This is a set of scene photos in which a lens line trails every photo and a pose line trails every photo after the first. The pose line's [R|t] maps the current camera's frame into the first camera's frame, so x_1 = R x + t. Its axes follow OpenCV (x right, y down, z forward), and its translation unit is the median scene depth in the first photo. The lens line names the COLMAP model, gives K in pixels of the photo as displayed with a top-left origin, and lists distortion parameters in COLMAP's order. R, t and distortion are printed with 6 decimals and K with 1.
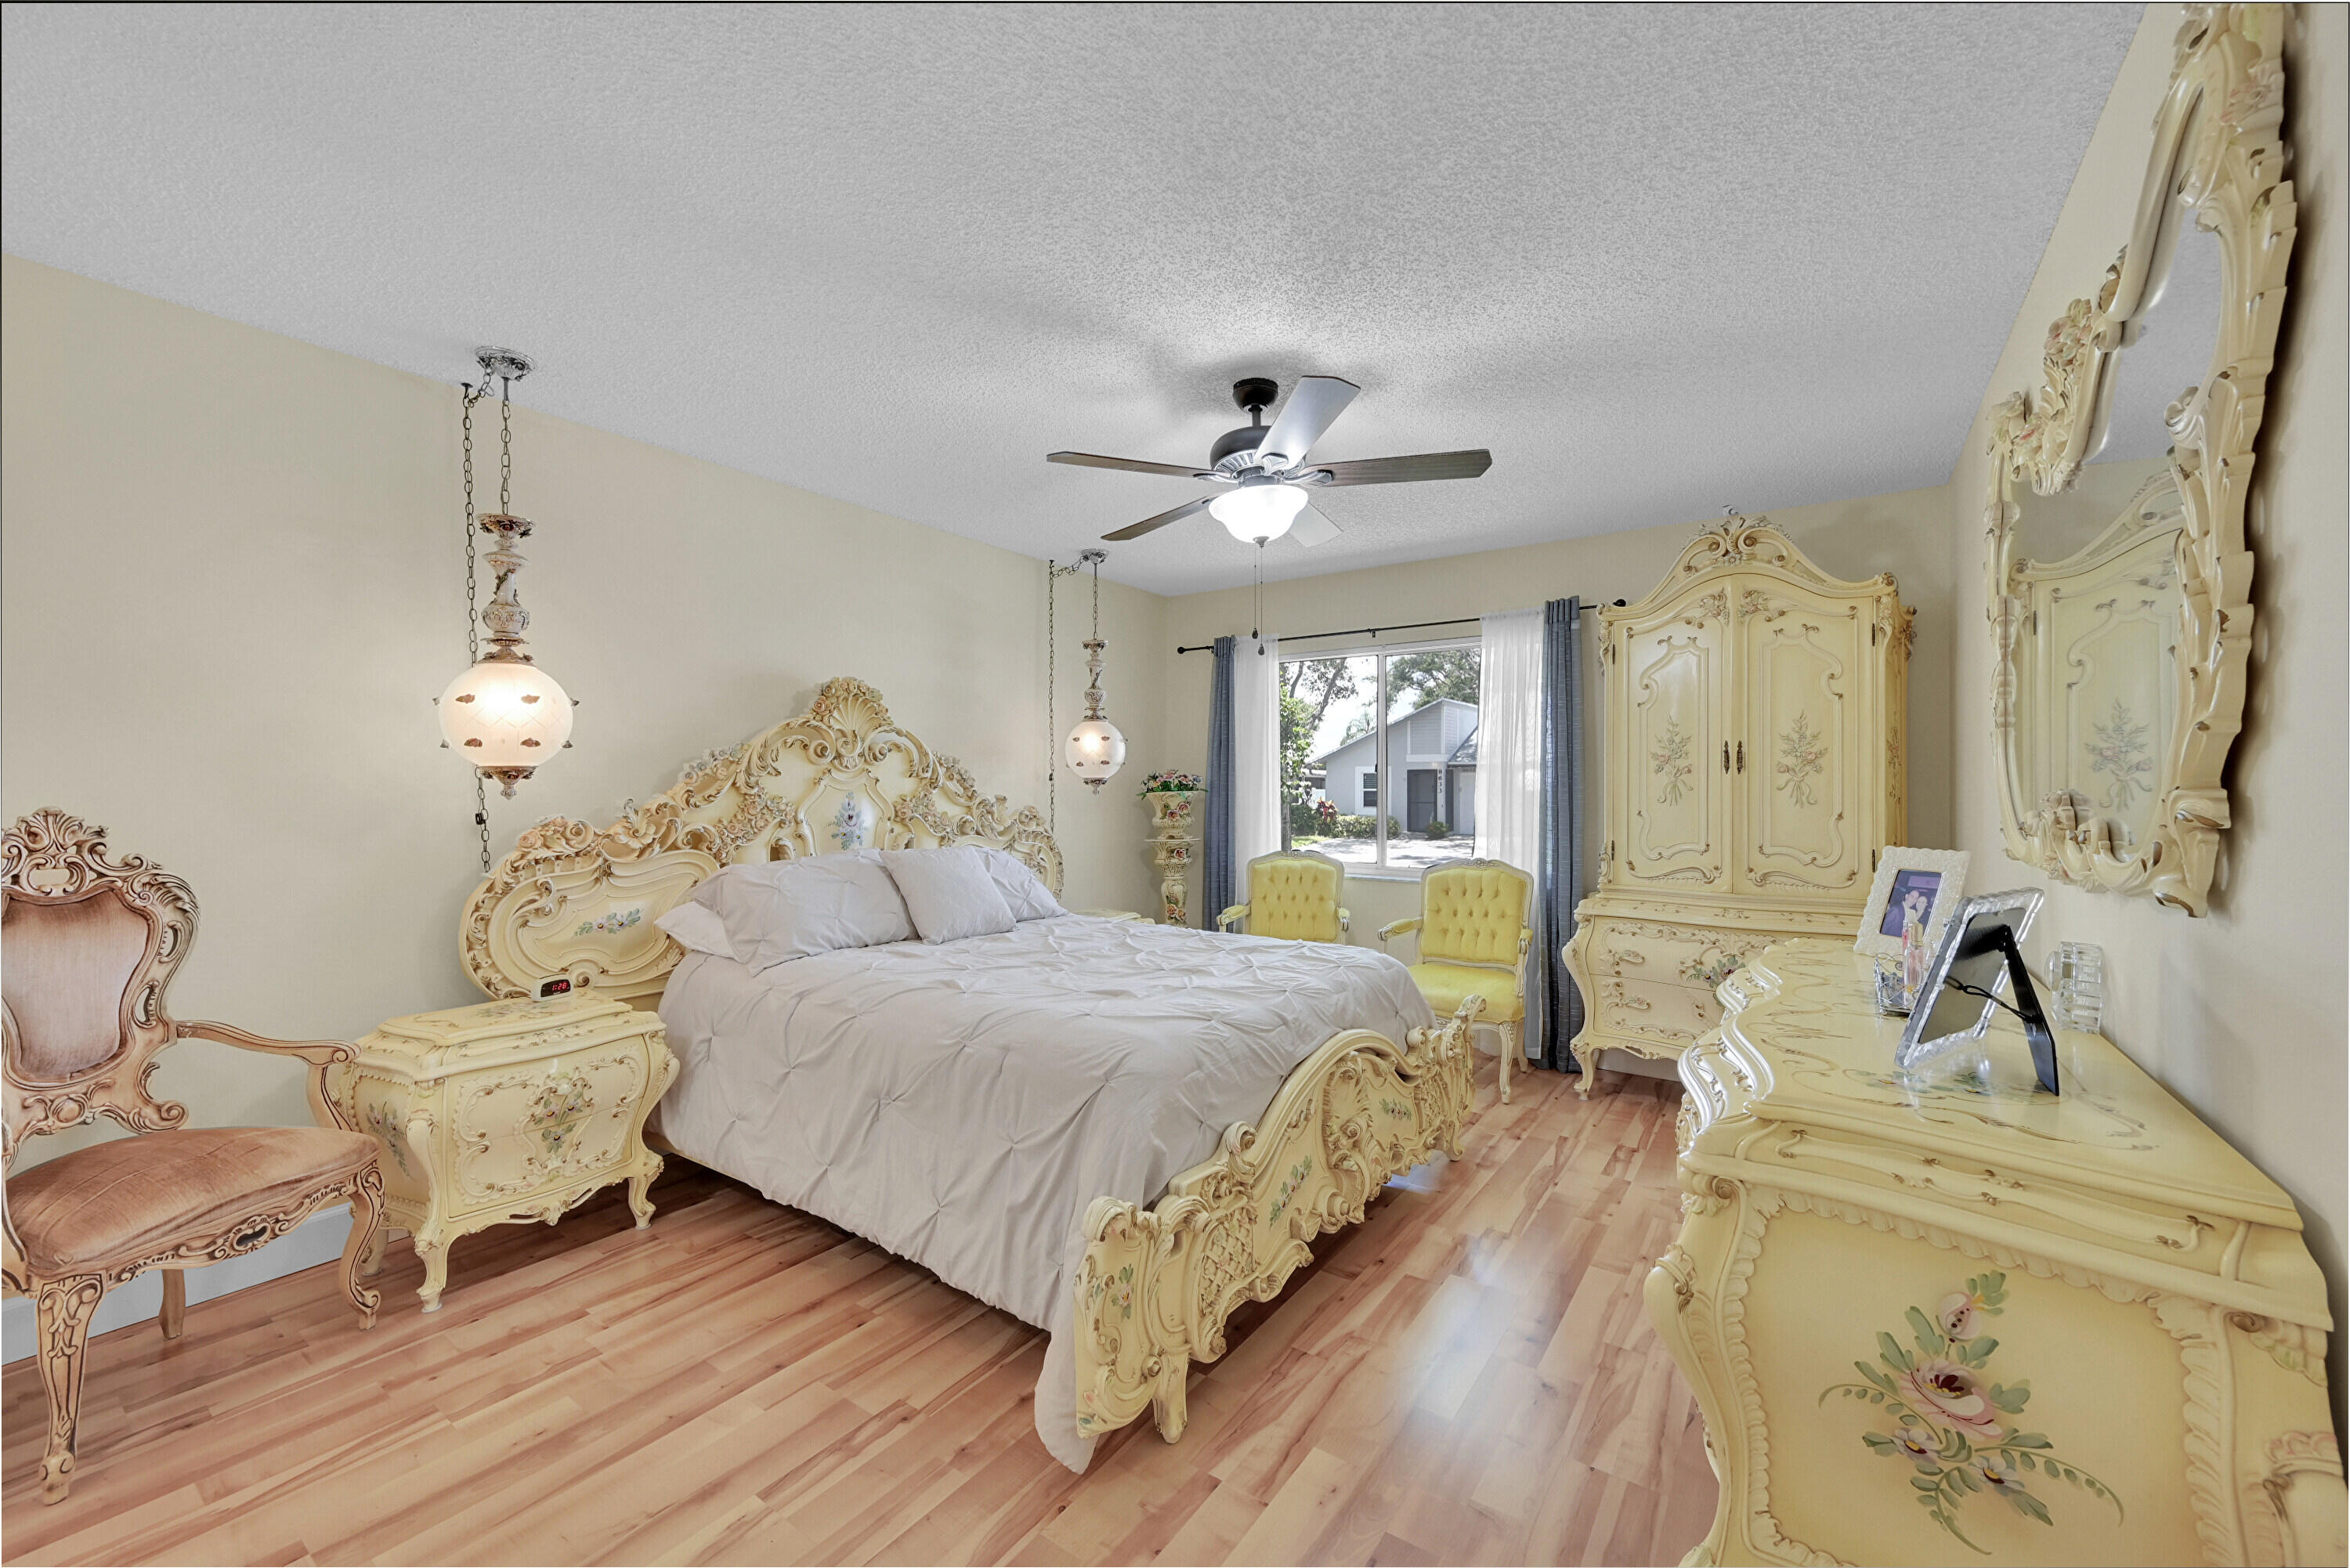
lens RADIAL K [[925.4, 0, 1164.2], [0, 925.4, 805.6], [0, 0, 1]] dist [-0.001724, -0.000705]
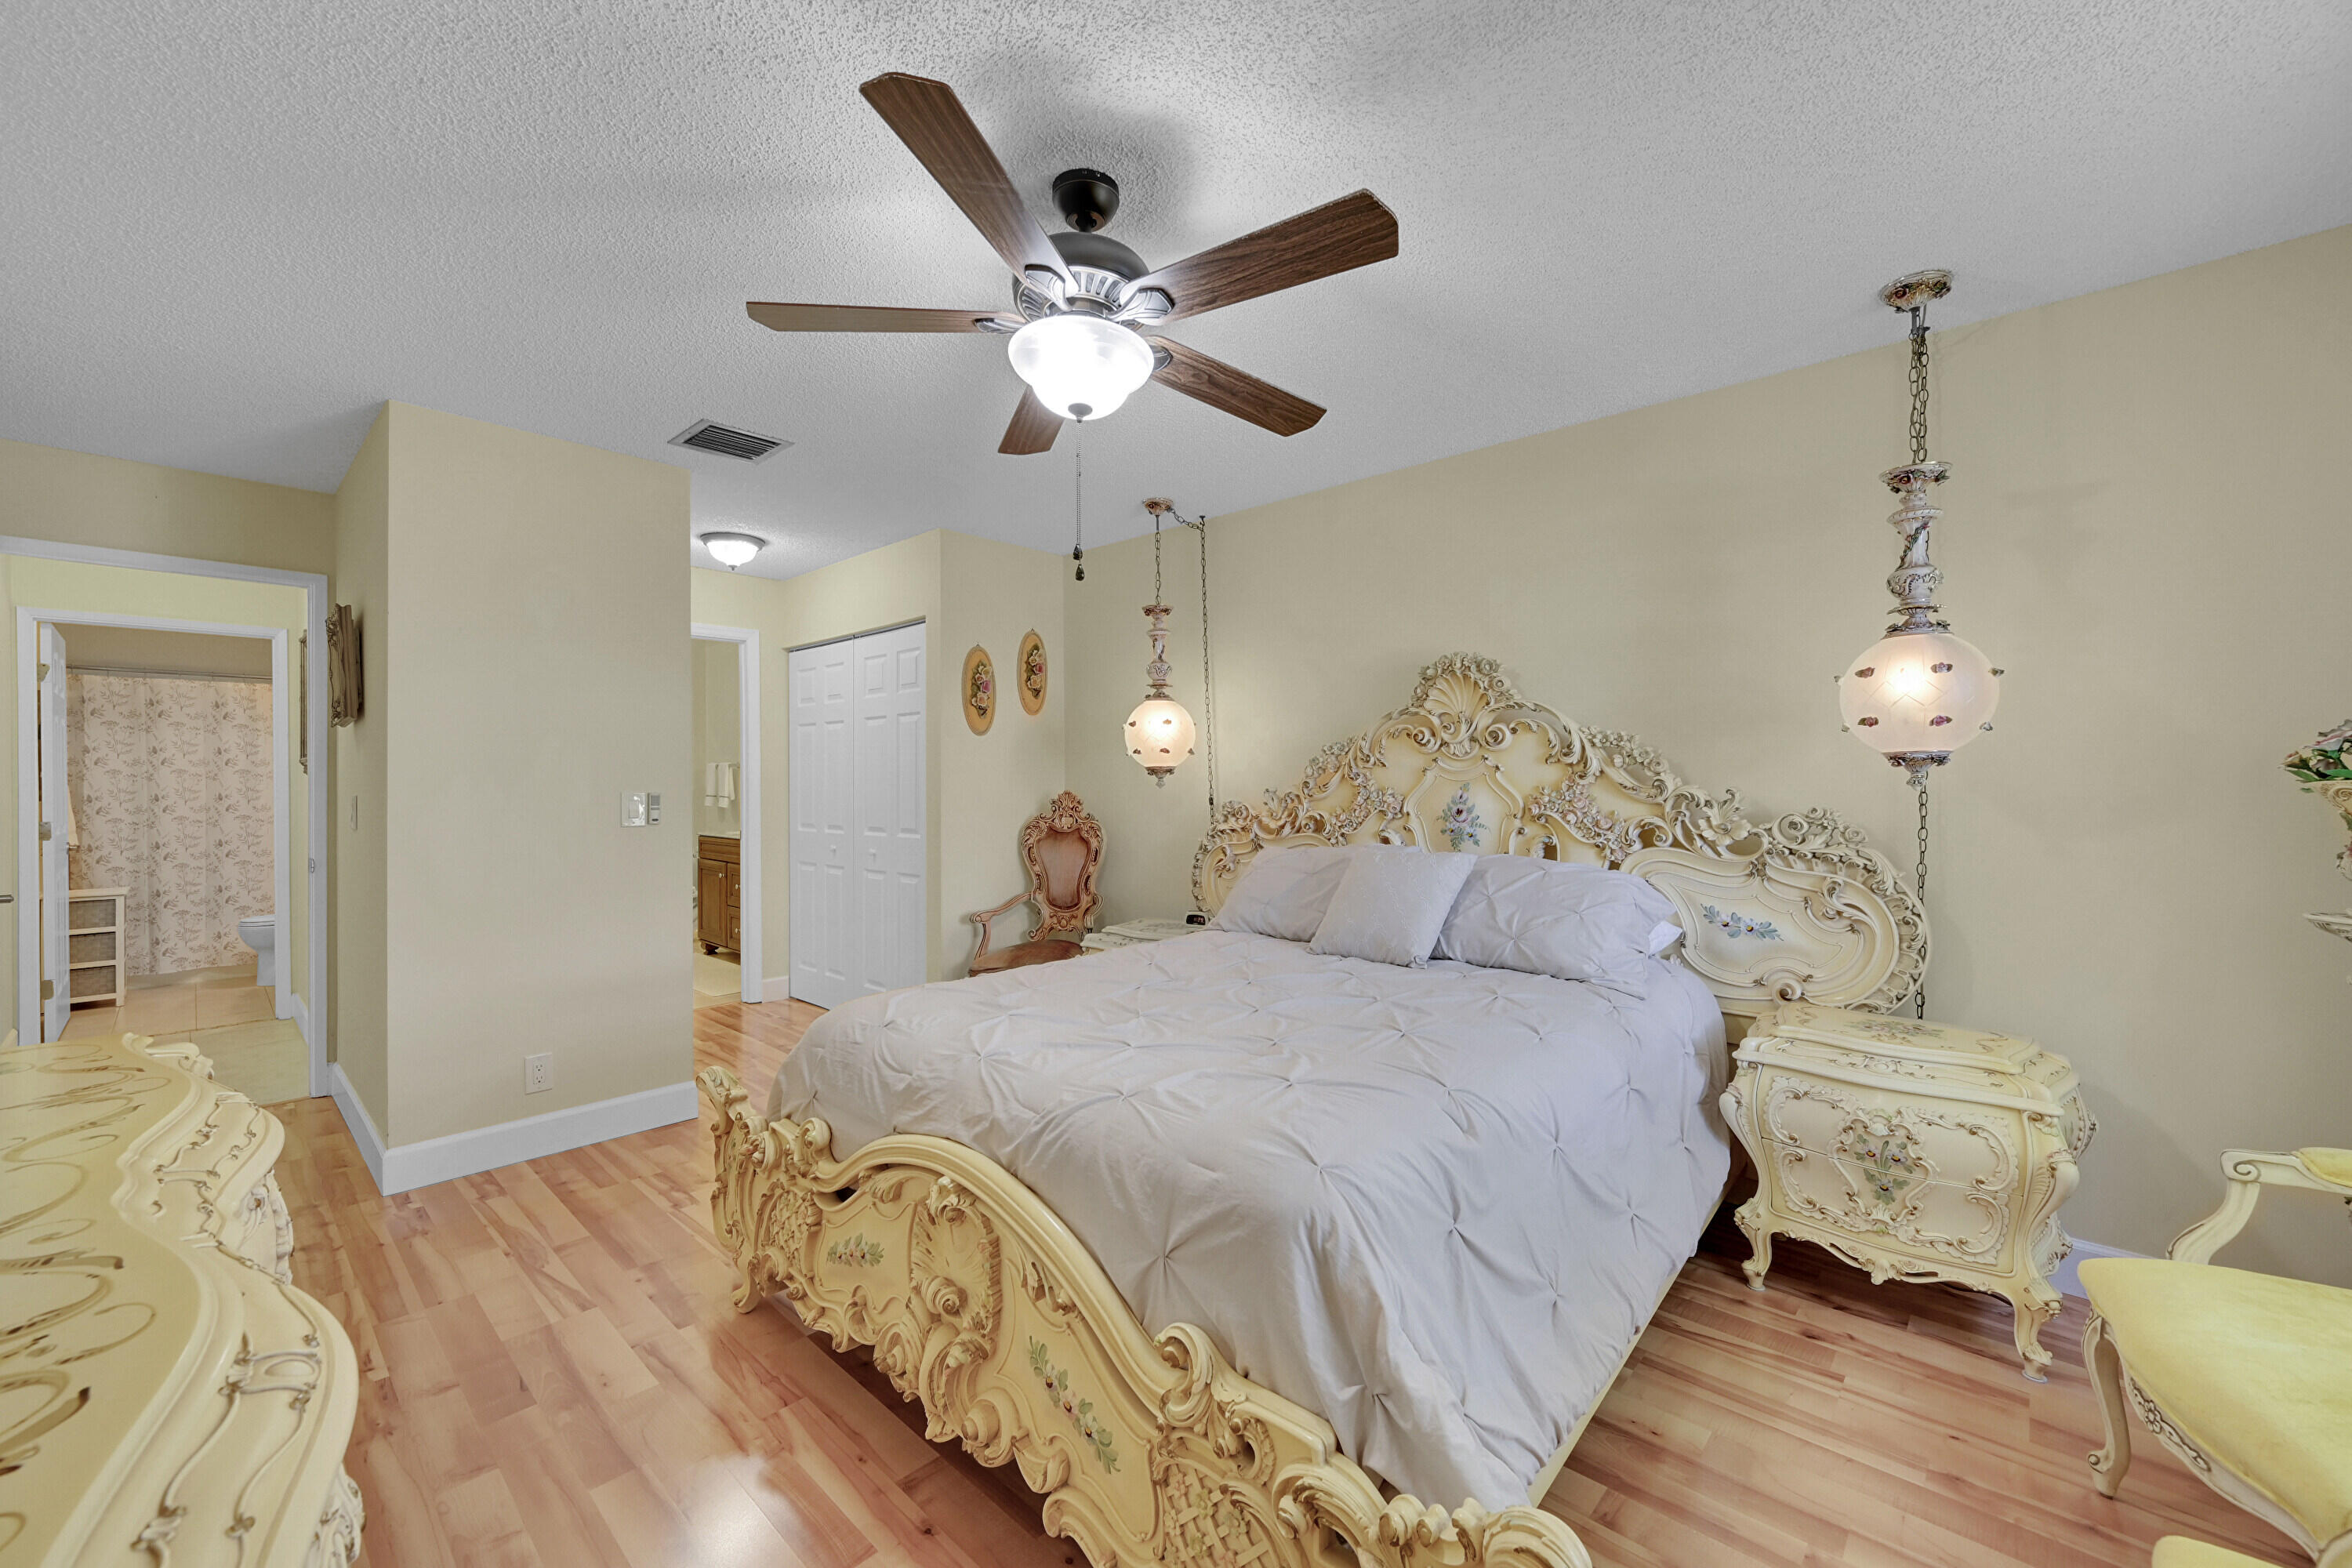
lens RADIAL K [[926.3, 0, 1165.7], [0, 926.3, 785.1], [0, 0, 1]] dist [-0.001724, -0.000705]
pose [[-0.130380, -0.004390, -0.991454, 0.598277], [-0.017280, 0.999848, -0.002155, -0.006197], [0.991314, 0.016851, -0.130436, 0.886165]]
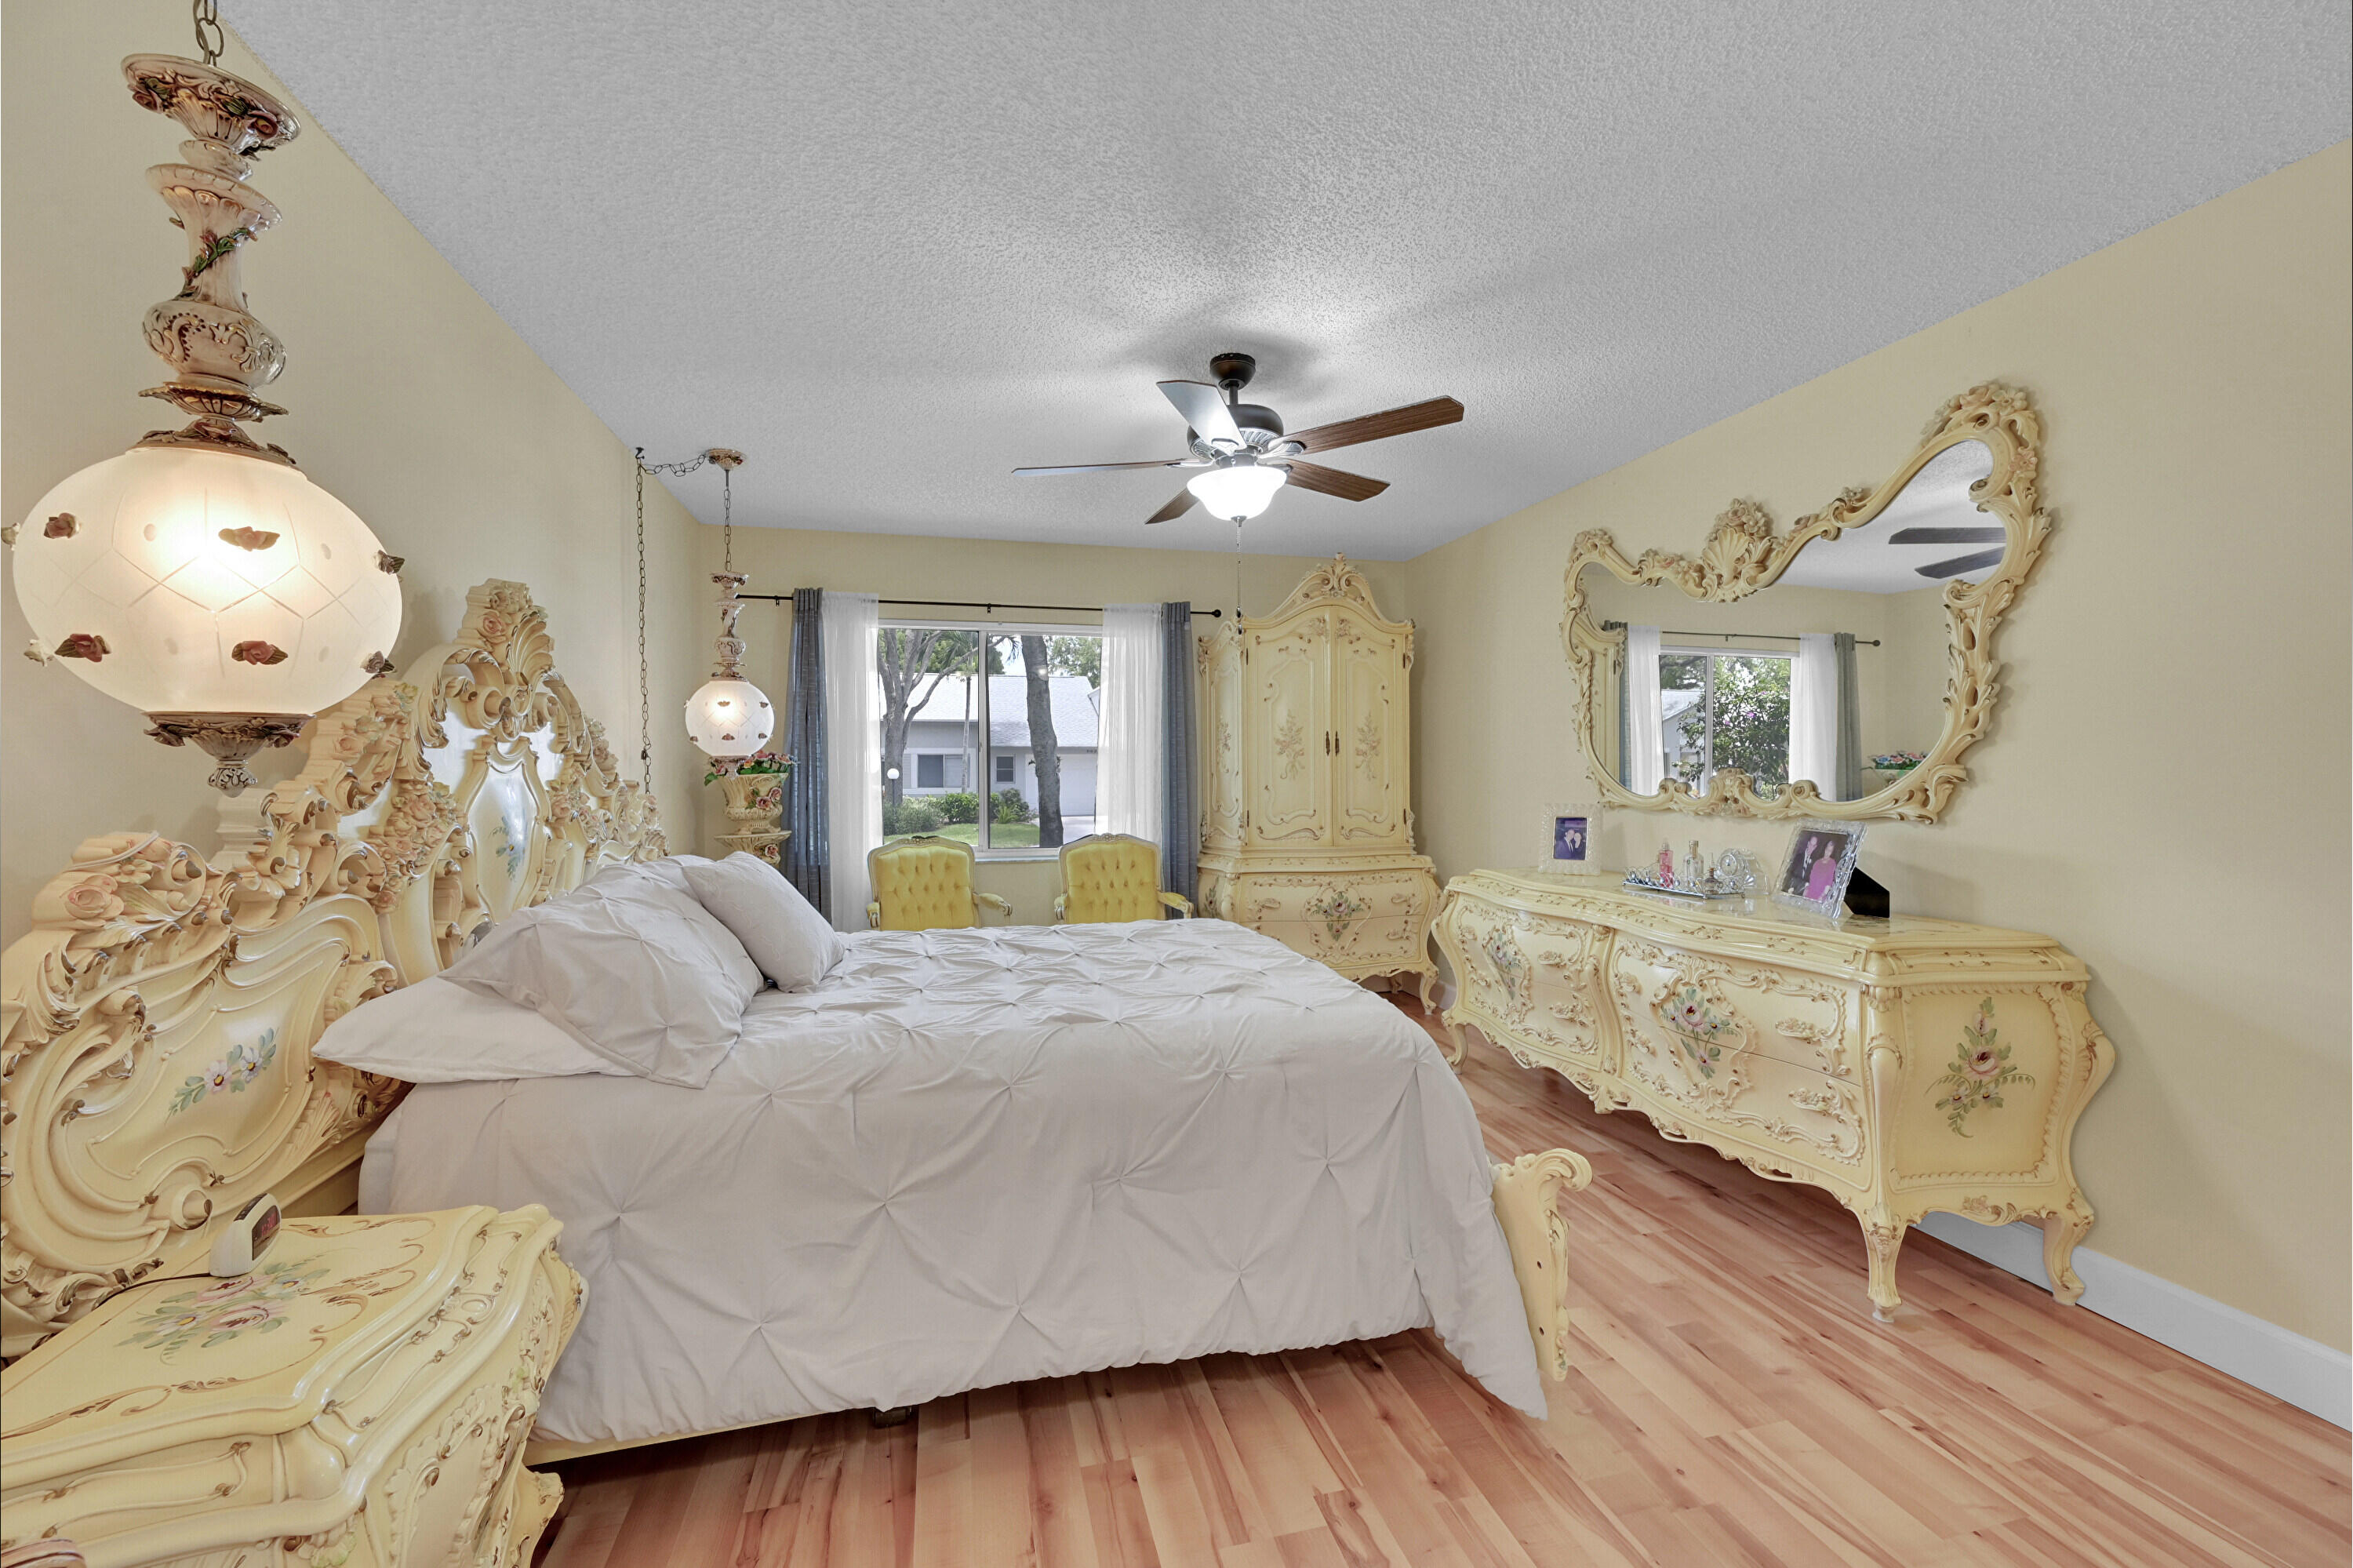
lens RADIAL K [[926.7, 0, 1173.4], [0, 926.7, 802.9], [0, 0, 1]] dist [-0.001724, -0.000705]
pose [[0.651260, -0.031240, 0.758212, -0.549748], [0.018899, 0.999510, 0.024949, -0.004686], [-0.758619, -0.001919, 0.651531, 0.308539]]
